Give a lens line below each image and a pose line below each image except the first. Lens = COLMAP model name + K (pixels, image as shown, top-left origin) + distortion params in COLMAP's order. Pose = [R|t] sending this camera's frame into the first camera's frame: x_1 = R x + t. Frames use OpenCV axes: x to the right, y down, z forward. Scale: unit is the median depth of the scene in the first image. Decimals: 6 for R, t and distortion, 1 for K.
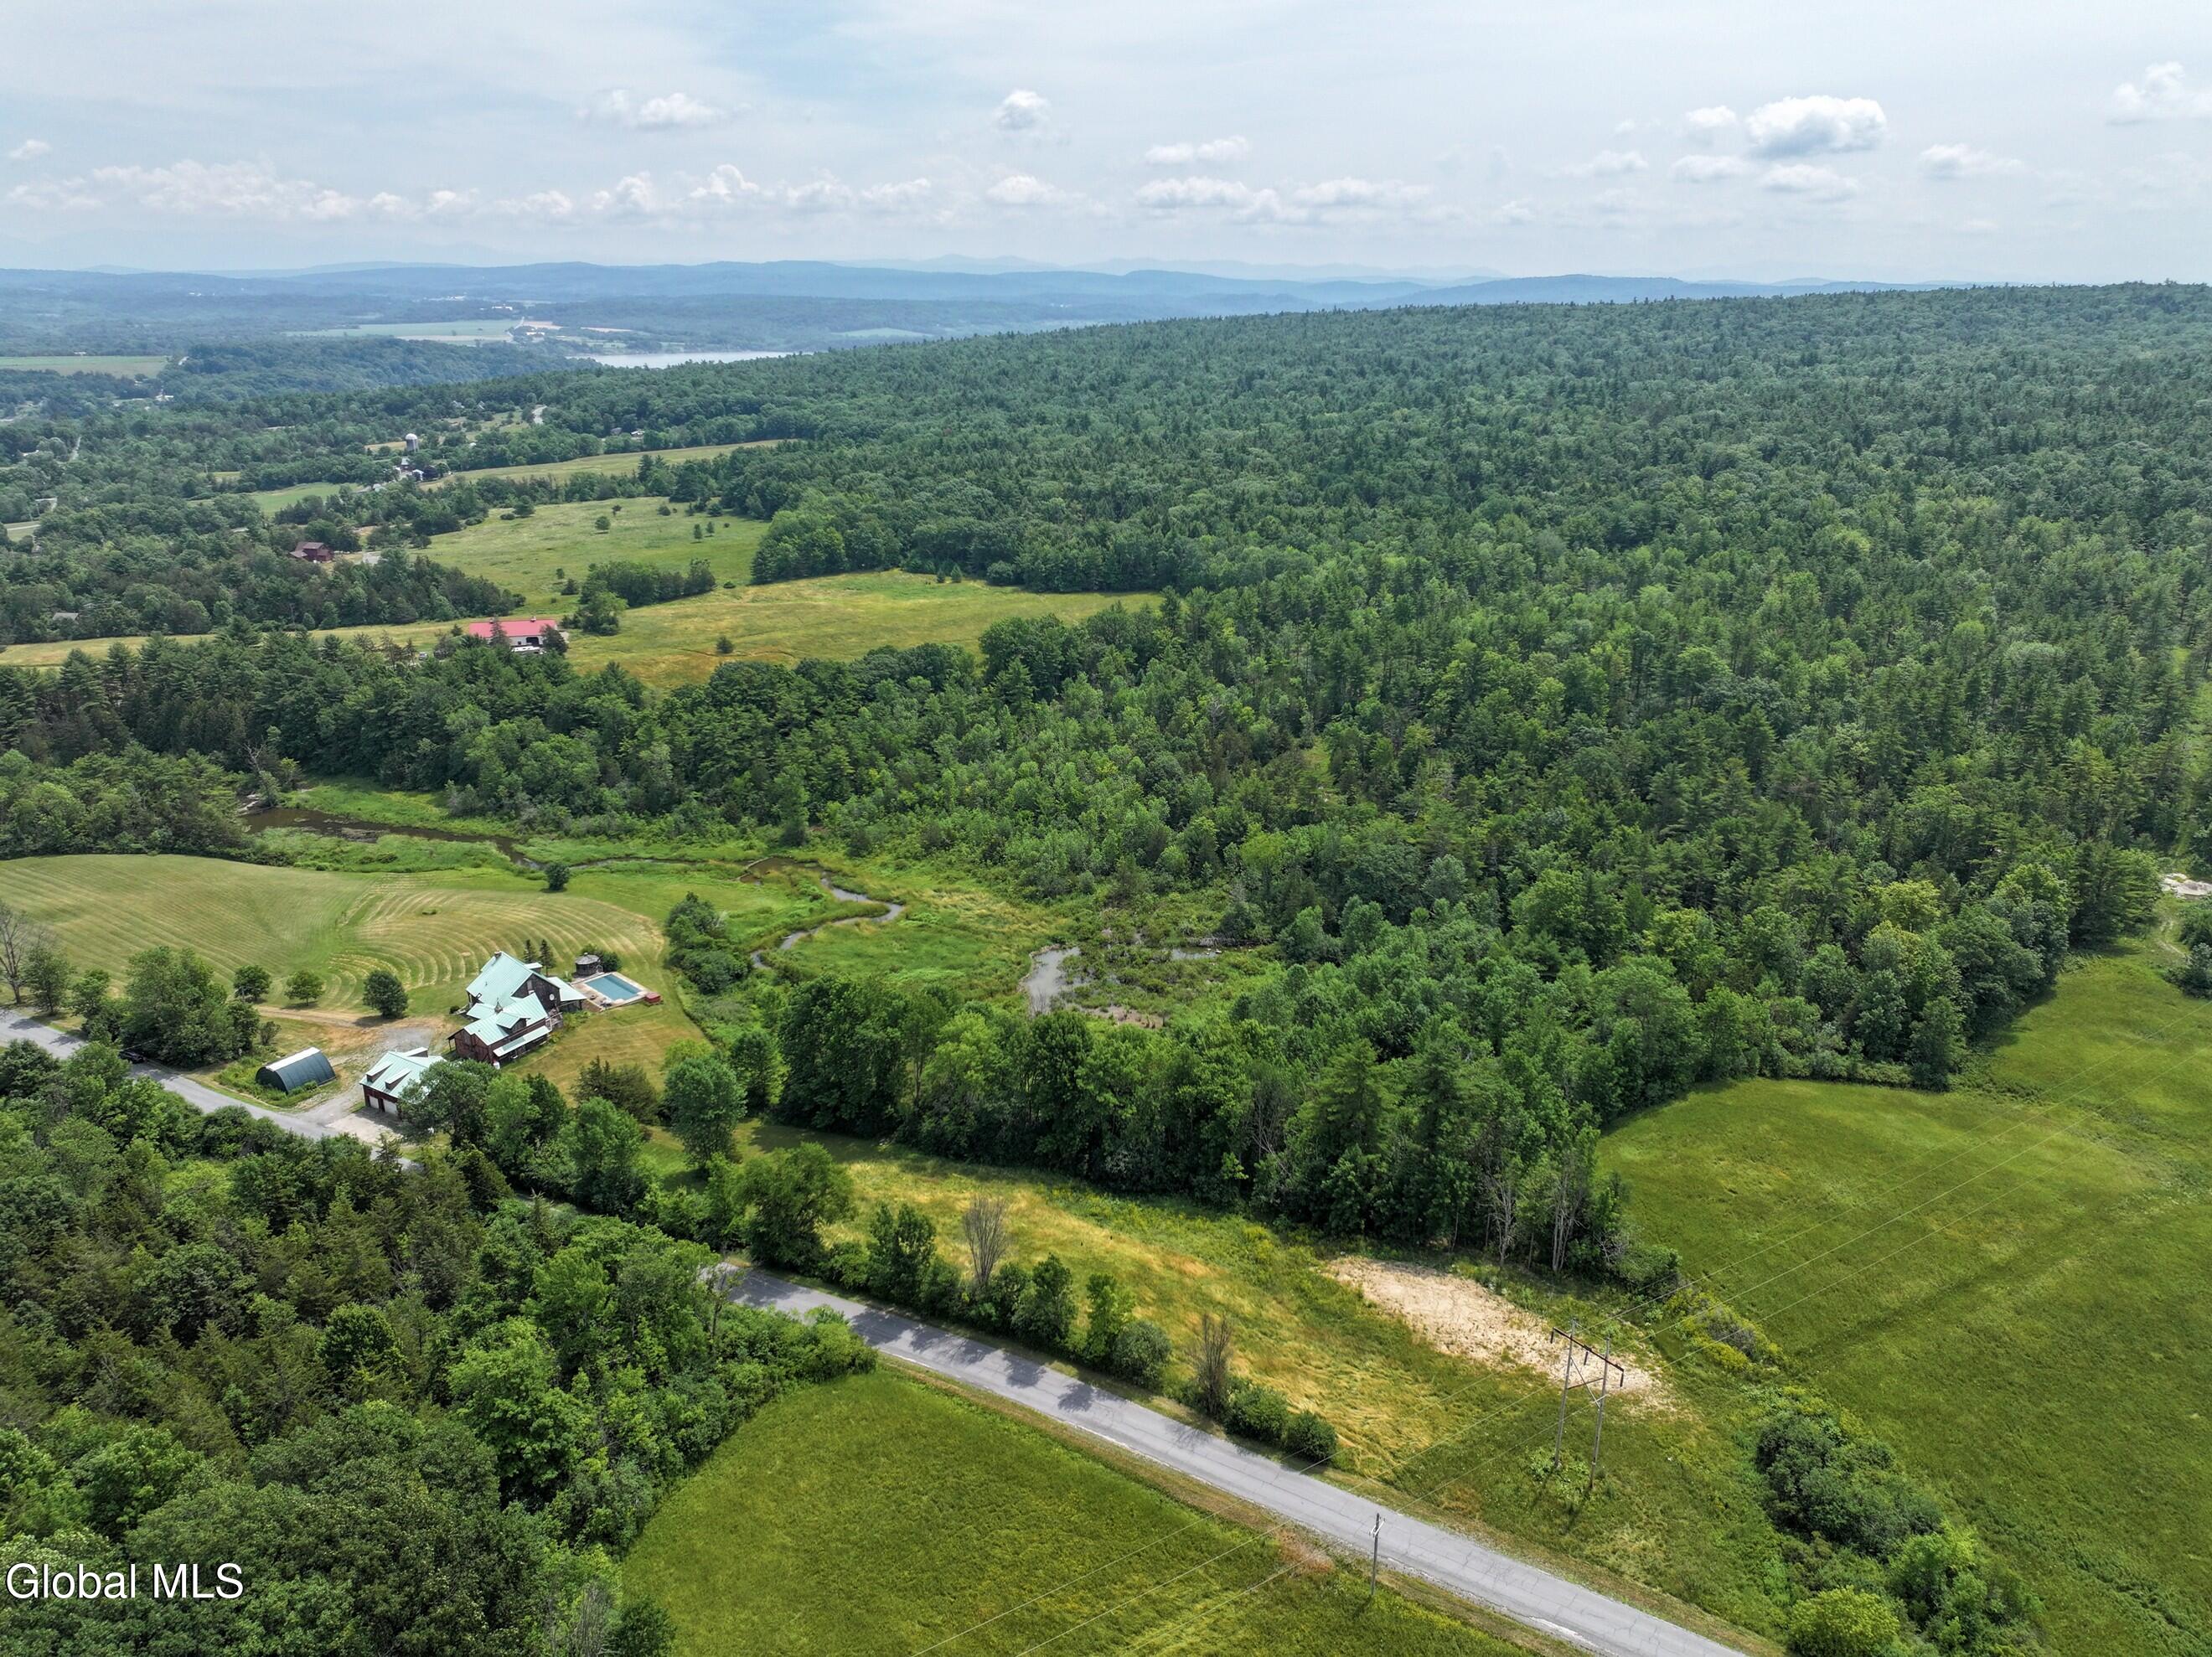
lens RADIAL K [[1525.3, 0, 1108.8], [0, 1525.3, 829.3], [0, 0, 1]] dist [0.010129, 0.008879]
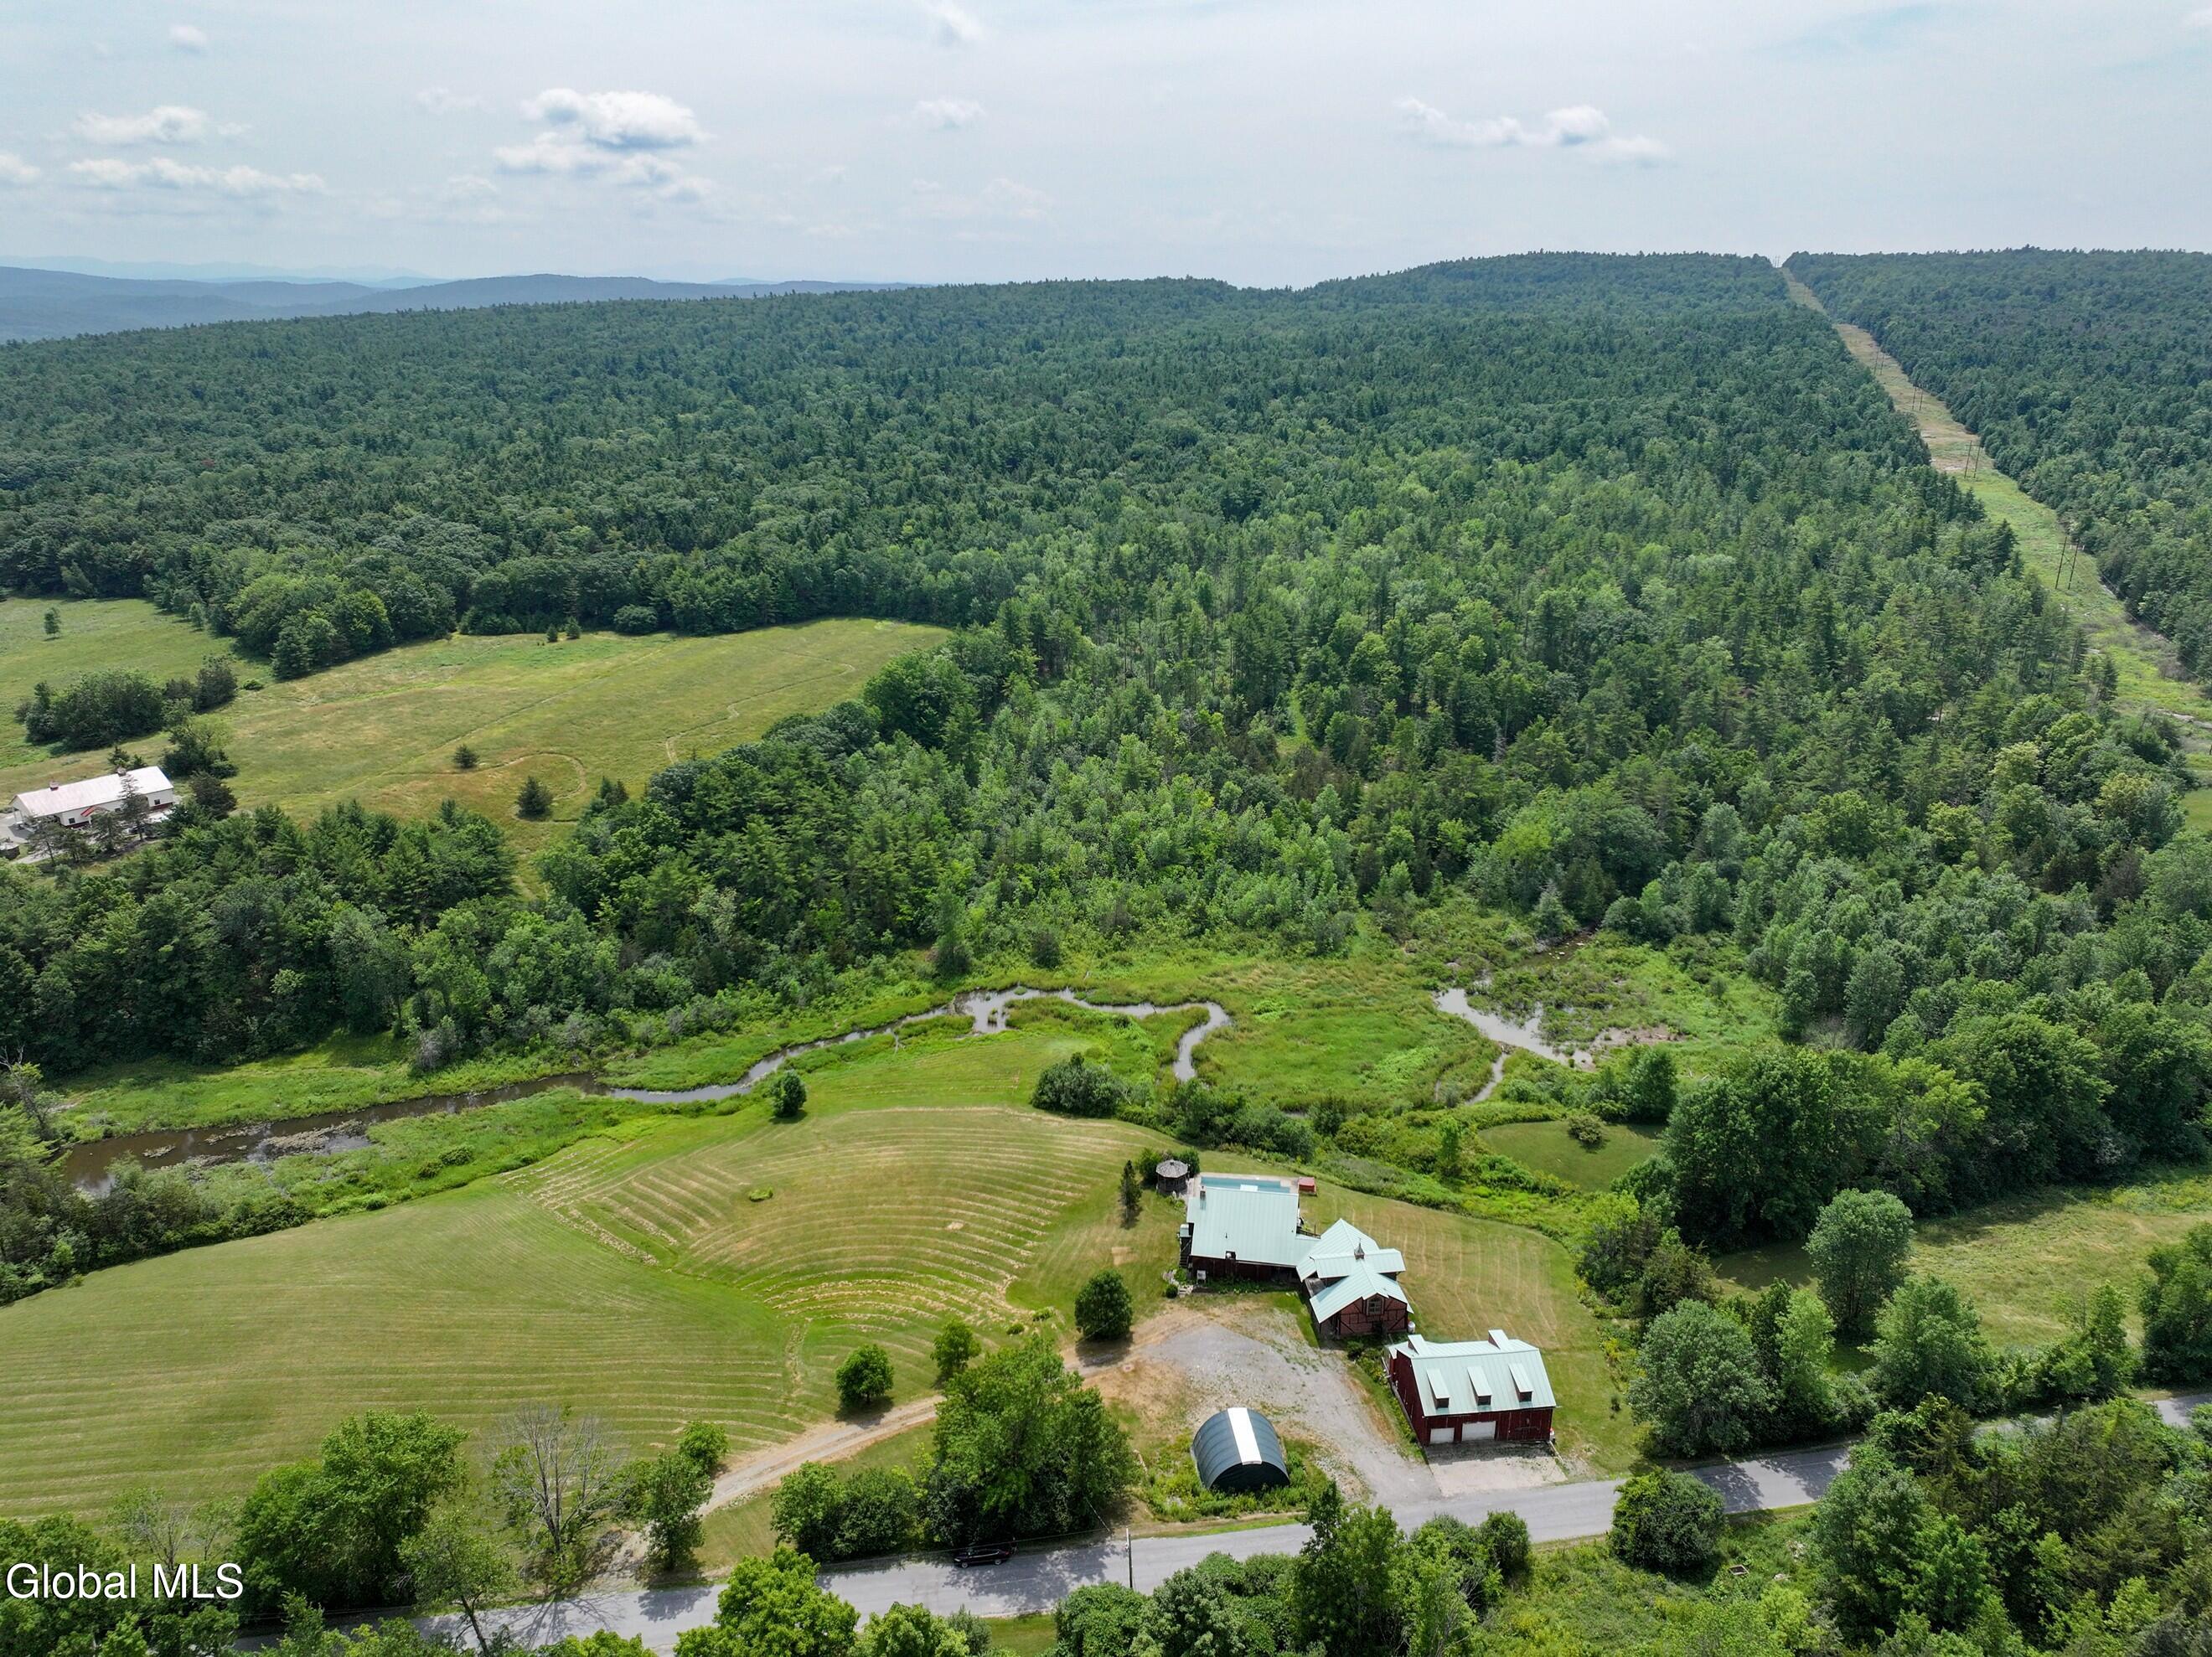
lens RADIAL K [[1525.3, 0, 1106.1], [0, 1525.3, 827.8], [0, 0, 1]] dist [0.010129, 0.008879]
pose [[0.810282, -0.205205, 0.548939, -0.505375], [0.206302, 0.976613, 0.060559, -0.084726], [-0.548528, 0.064177, 0.833666, 0.281630]]
